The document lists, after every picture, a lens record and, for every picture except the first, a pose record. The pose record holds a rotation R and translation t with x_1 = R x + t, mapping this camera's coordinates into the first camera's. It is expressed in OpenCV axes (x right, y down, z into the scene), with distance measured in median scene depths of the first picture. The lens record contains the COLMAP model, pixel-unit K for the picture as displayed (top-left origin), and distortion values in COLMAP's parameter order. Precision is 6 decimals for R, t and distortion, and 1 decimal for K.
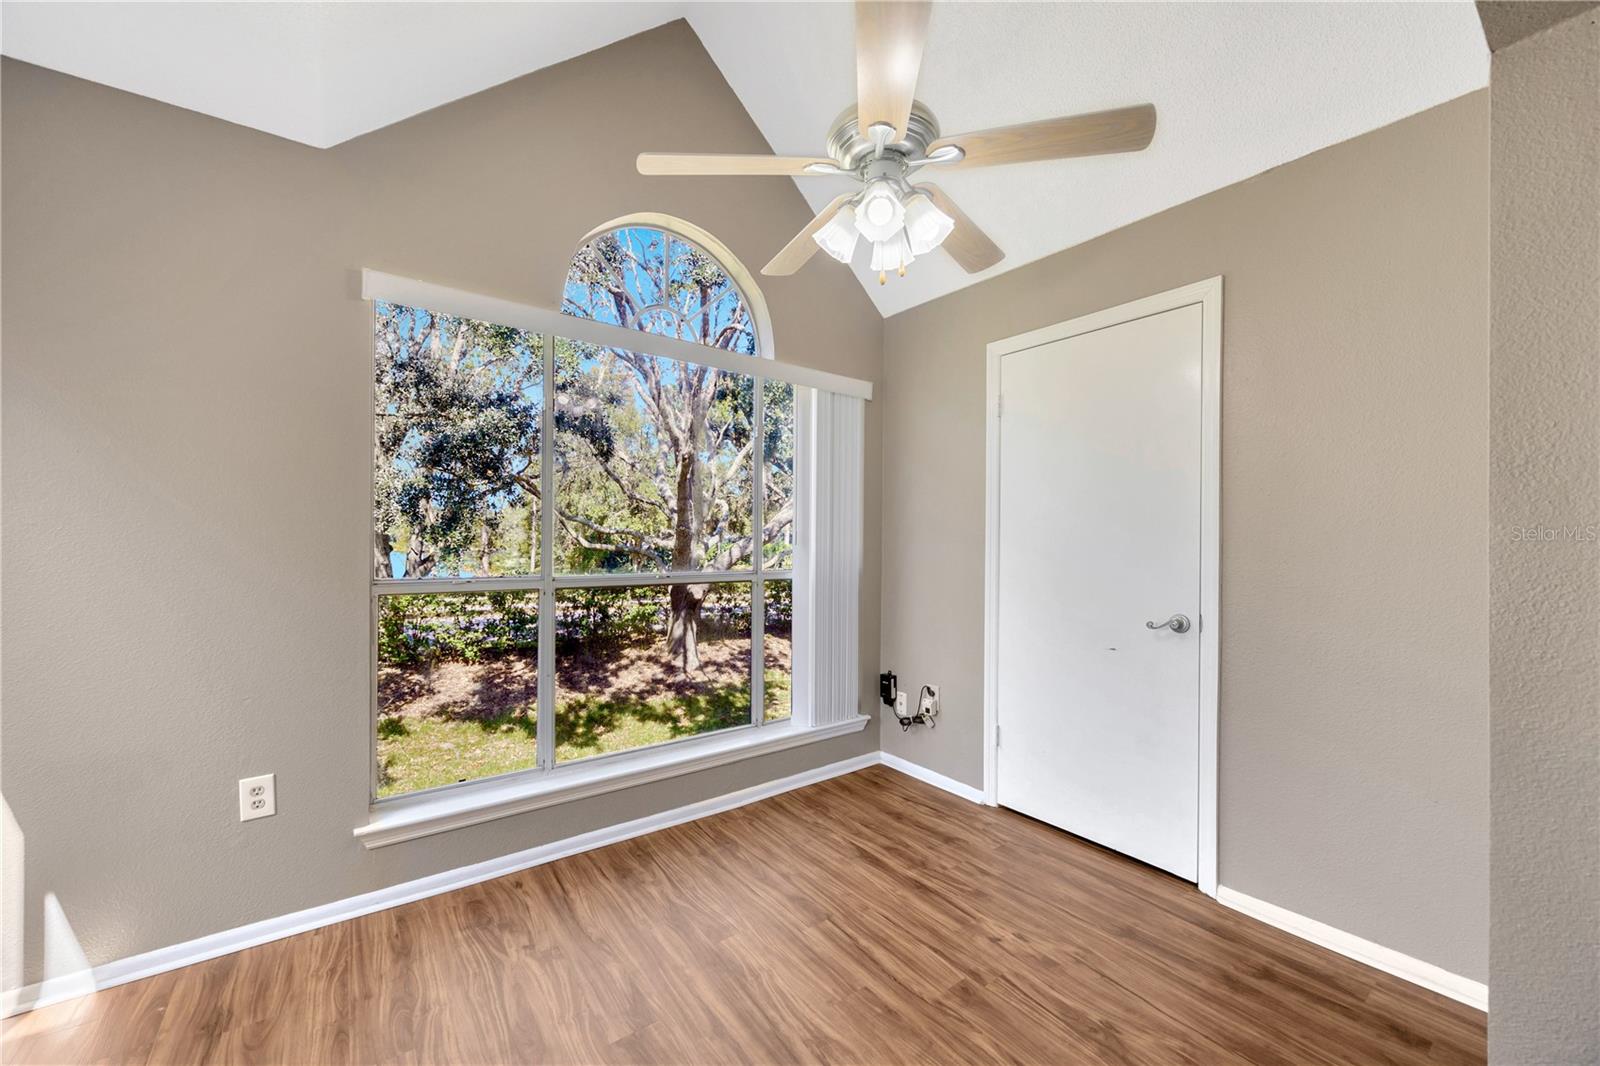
lens RADIAL K [[619.4, 0, 800.0], [0, 619.4, 538.3], [0, 0, 1]] dist [-0.001320, -0.000302]
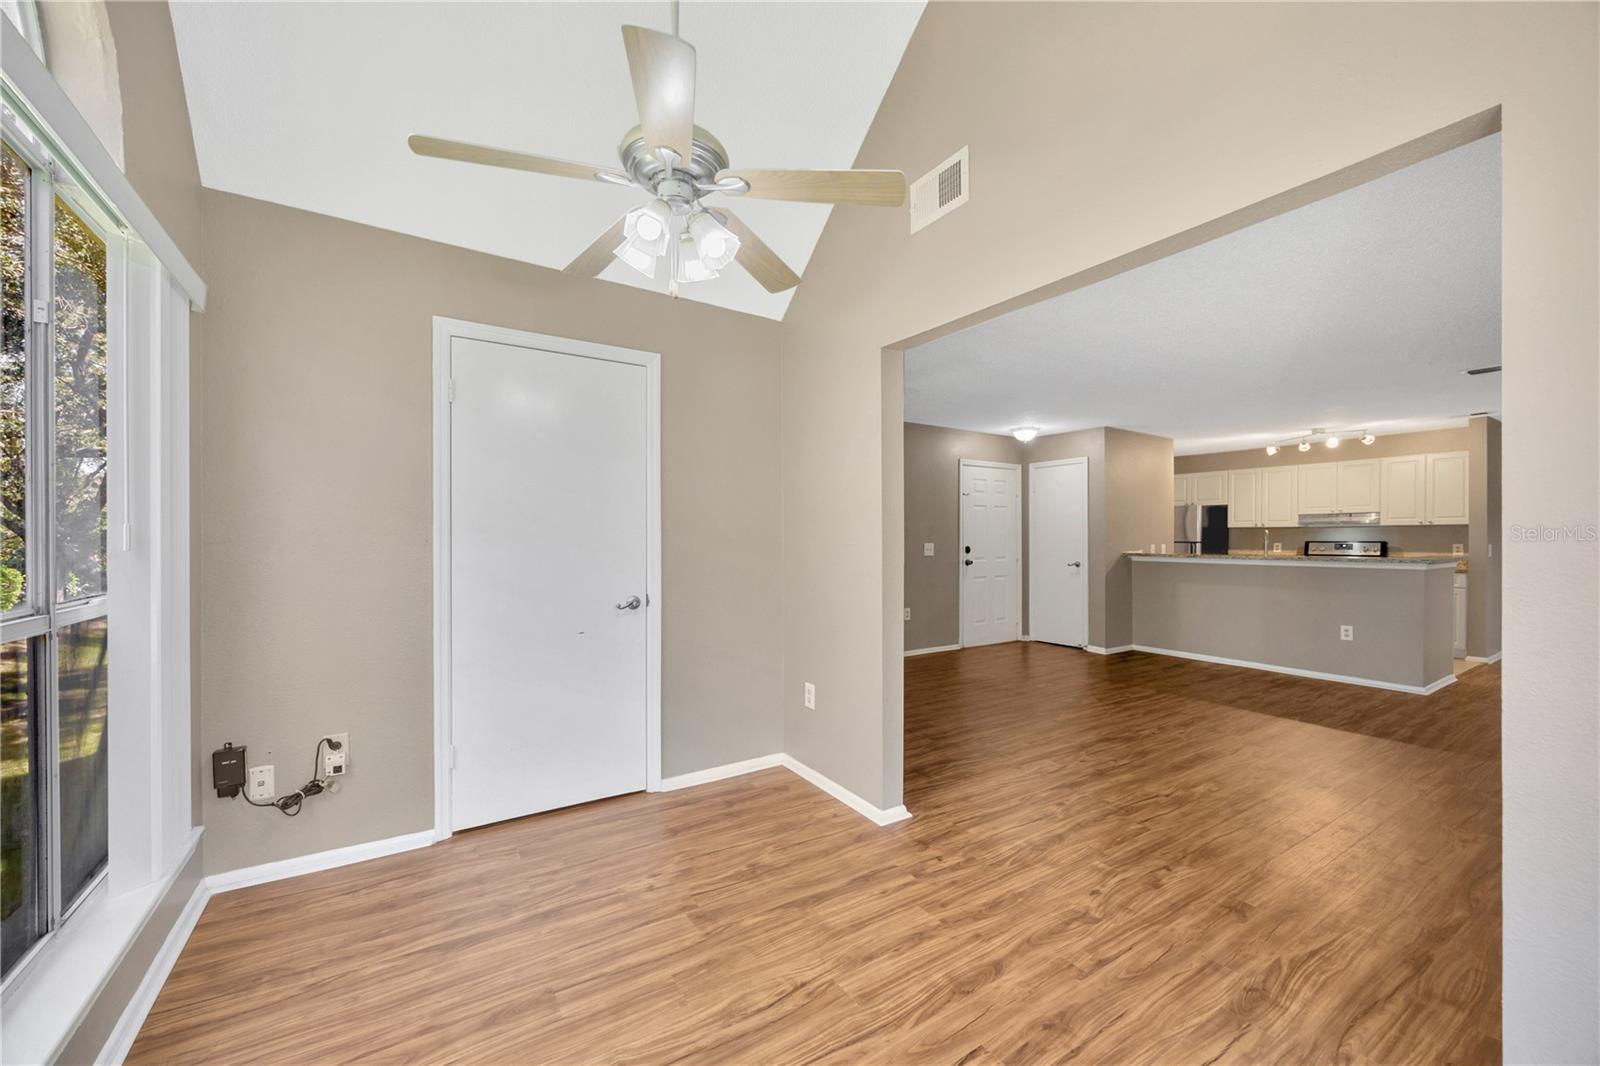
lens RADIAL K [[619.4, 0, 800.0], [0, 619.4, 538.3], [0, 0, 1]] dist [-0.001320, -0.000302]
pose [[0.073491, -0.001090, 0.997295, -0.550121], [-0.001336, 0.999998, 0.001192, -0.001387], [-0.997295, -0.001420, 0.073489, 0.435669]]
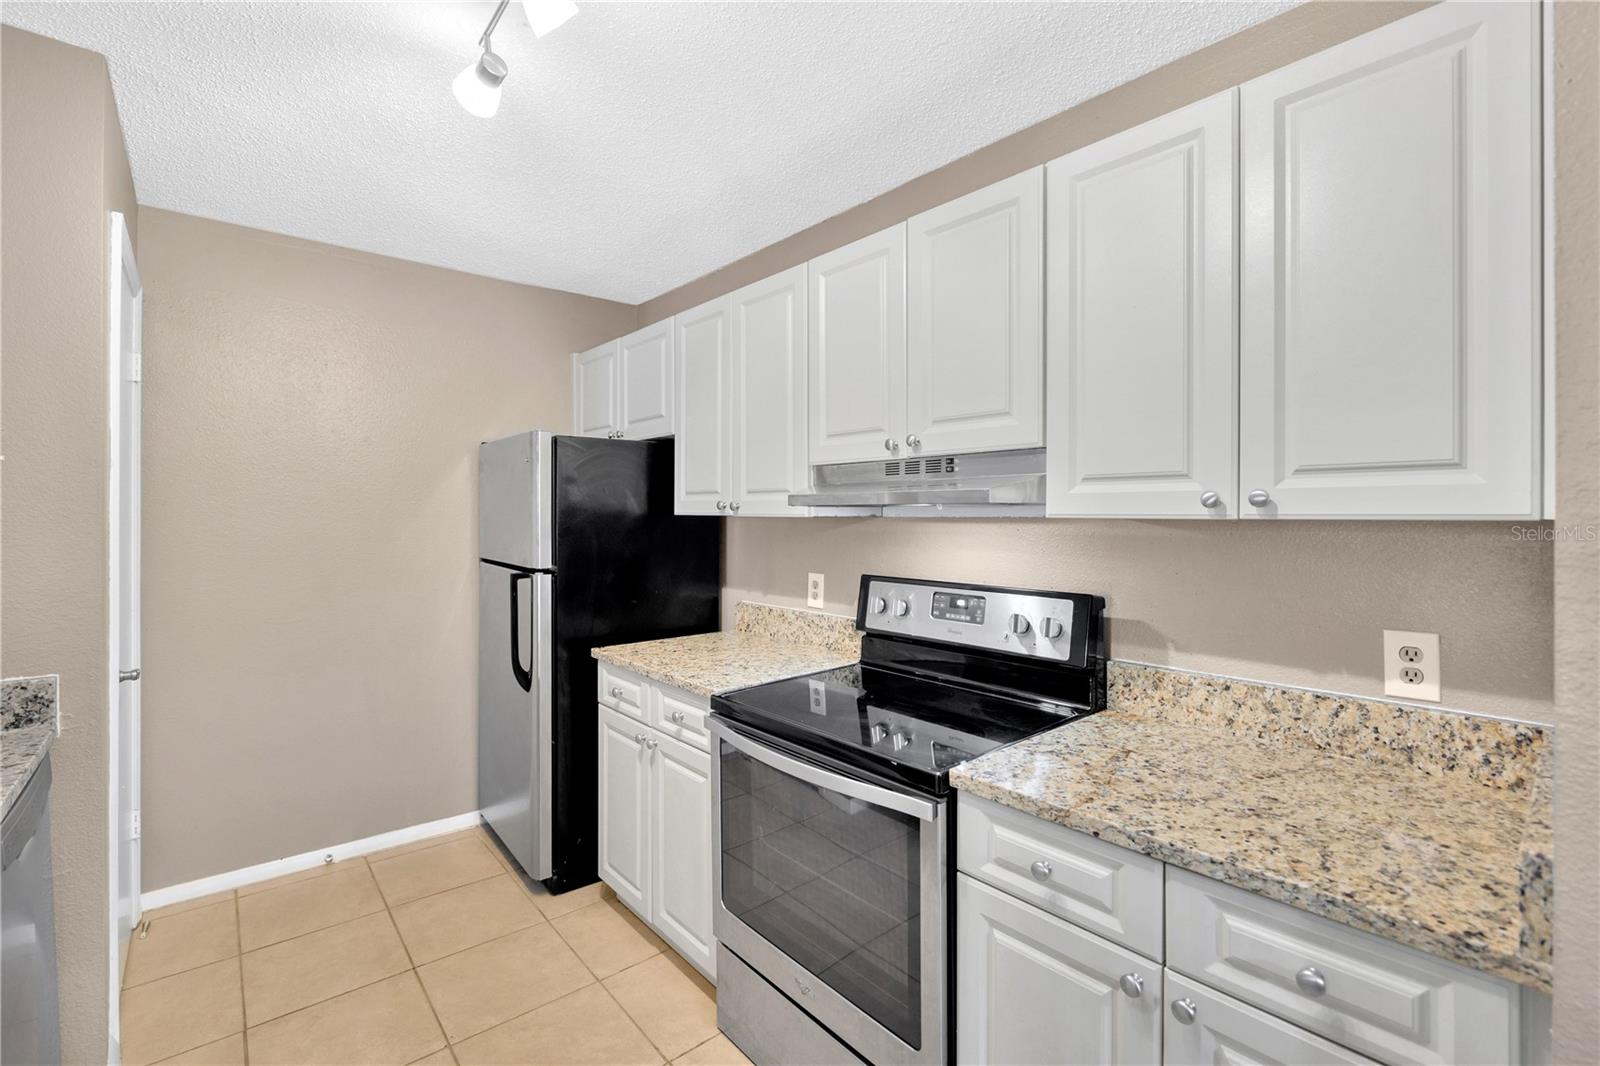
lens RADIAL K [[703.0, 0, 797.9], [0, 703.0, 516.7], [0, 0, 1]] dist [-0.016667, 0.000398]
pose [[-0.055470, -0.002990, 0.998456, 1.623281], [-0.005166, 0.999983, 0.002708, -0.055293], [-0.998447, -0.005008, -0.055485, -1.528829]]
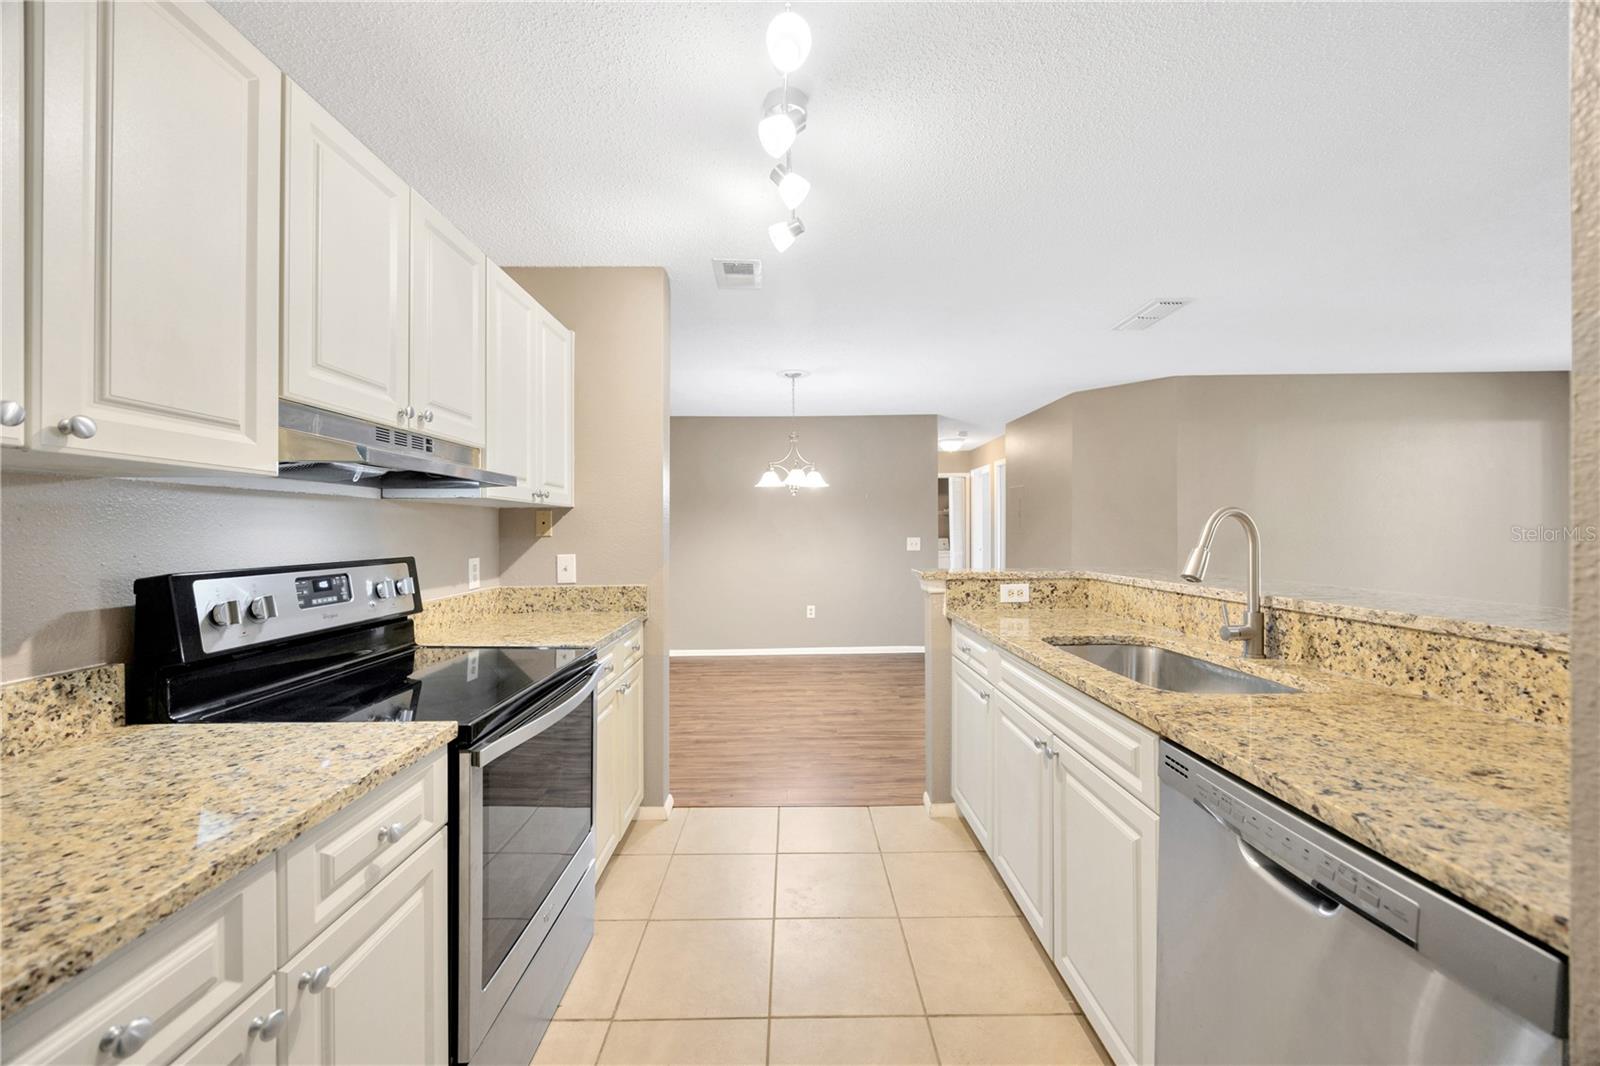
lens RADIAL K [[614.7, 0, 797.6], [0, 614.7, 524.9], [0, 0, 1]] dist [-0.001756, -0.000303]
pose [[-0.591514, -0.001447, -0.806293, 2.504956], [0.014348, 0.999821, -0.012321, -0.009684], [0.806167, -0.018857, -0.591388, -1.053091]]
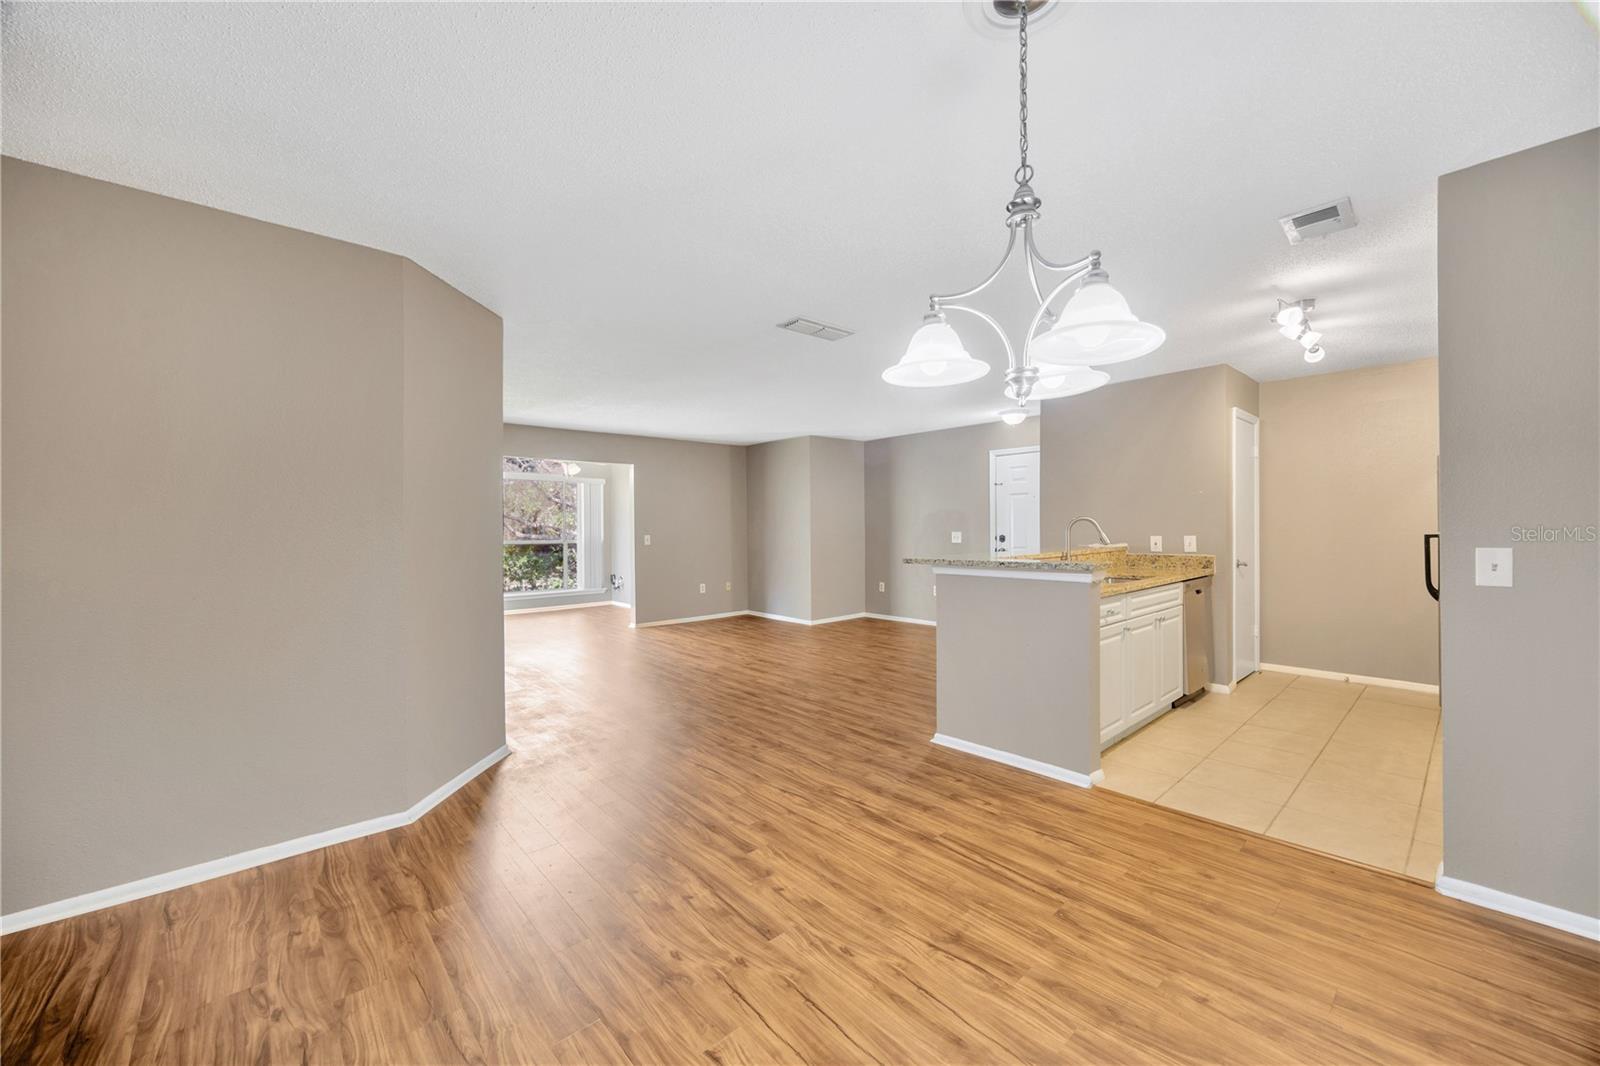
lens RADIAL K [[612.7, 0, 796.0], [0, 612.7, 534.4], [0, 0, 1]] dist [-0.001701, -0.000027]
pose [[0.996634, -0.013337, 0.080892, 0.962325], [0.012159, 0.999813, 0.015039, -0.017328], [-0.081078, -0.014005, 0.996609, -2.505573]]
